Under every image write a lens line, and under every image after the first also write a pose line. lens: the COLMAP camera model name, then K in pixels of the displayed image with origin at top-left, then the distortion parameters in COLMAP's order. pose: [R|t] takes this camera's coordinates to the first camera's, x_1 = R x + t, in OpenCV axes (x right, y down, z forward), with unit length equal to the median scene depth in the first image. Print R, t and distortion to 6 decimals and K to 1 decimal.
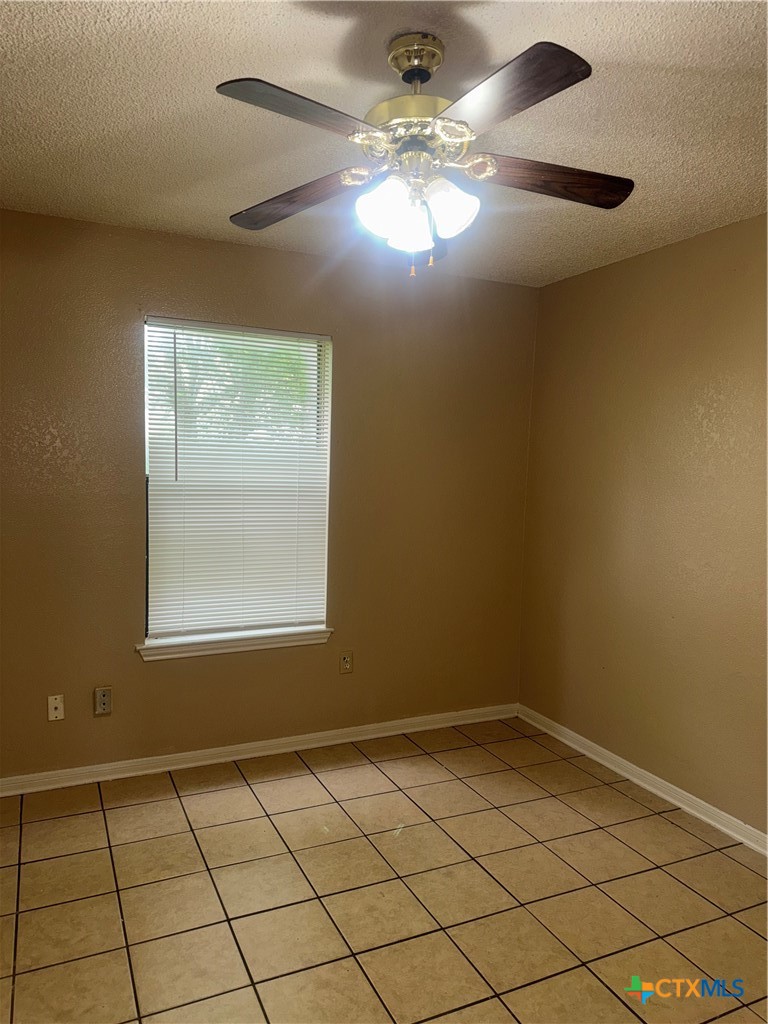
lens RADIAL K [[715.8, 0, 384.0], [0, 715.8, 512.0], [0, 0, 1]] dist [-0.011296, -0.005361]
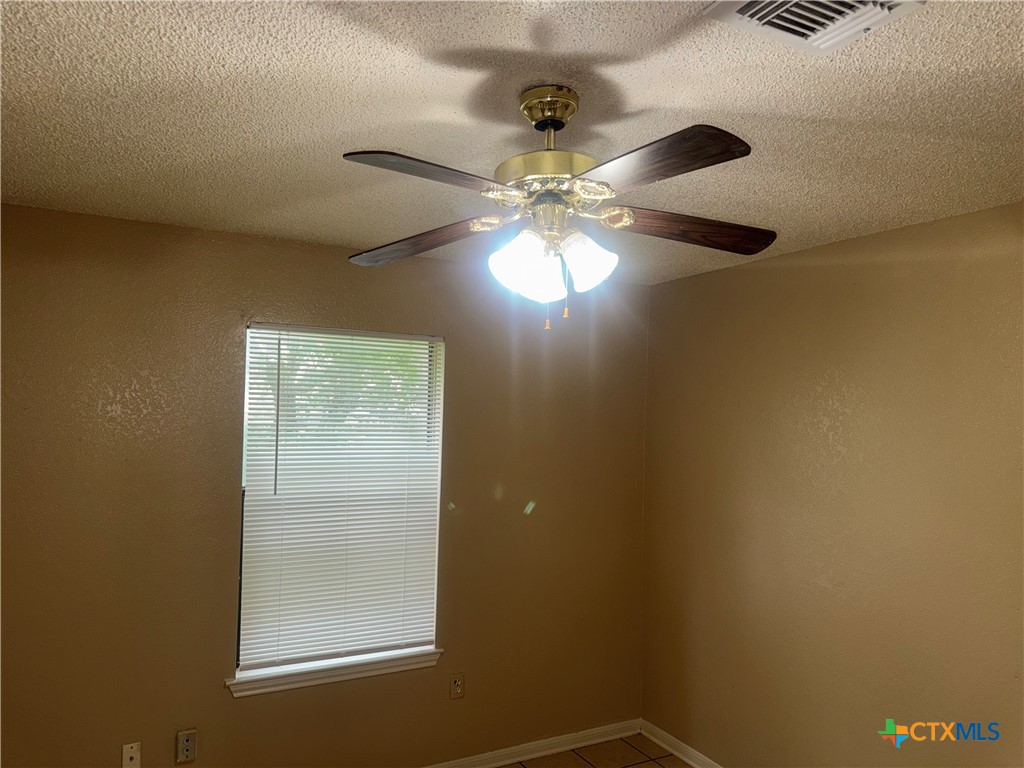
lens RADIAL K [[716.5, 0, 524.5], [0, 716.5, 389.8], [0, 0, 1]] dist [0.028058, -0.059603]
pose [[0.998346, -0.001923, 0.057464, -0.042864], [0.008218, 0.993951, -0.109513, -0.146608], [-0.056905, 0.109804, 0.992323, 0.077955]]
